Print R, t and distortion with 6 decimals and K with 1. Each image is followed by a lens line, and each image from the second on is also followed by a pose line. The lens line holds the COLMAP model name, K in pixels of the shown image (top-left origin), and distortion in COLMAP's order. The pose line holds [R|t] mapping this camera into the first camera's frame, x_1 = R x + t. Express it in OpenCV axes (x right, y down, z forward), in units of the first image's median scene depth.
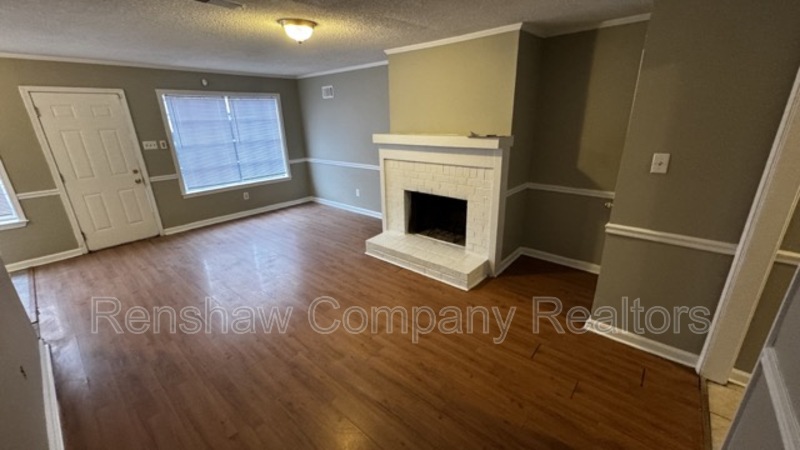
lens RADIAL K [[318.4, 0, 403.7], [0, 318.4, 226.6], [0, 0, 1]] dist [-0.004652, -0.001056]
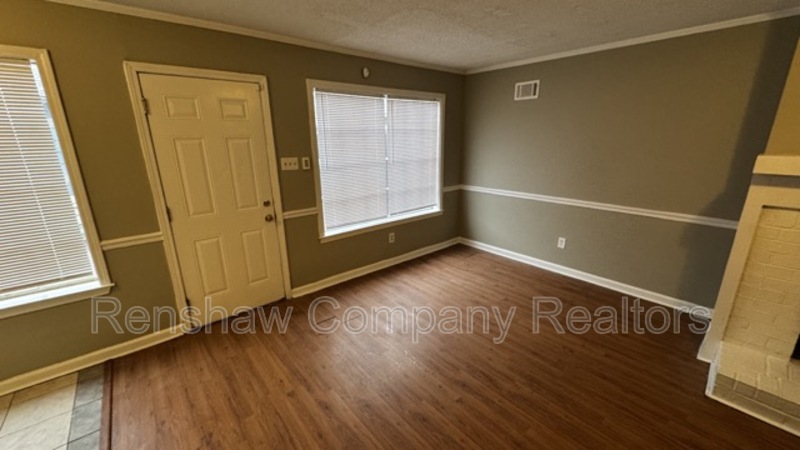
lens RADIAL K [[318.4, 0, 400.3], [0, 318.4, 224.6], [0, 0, 1]] dist [-0.004652, -0.001056]
pose [[0.988850, 0.051619, -0.139679, -0.469881], [-0.059919, 0.996638, -0.055883, -0.107667], [0.136325, 0.063629, 0.988619, 0.387609]]
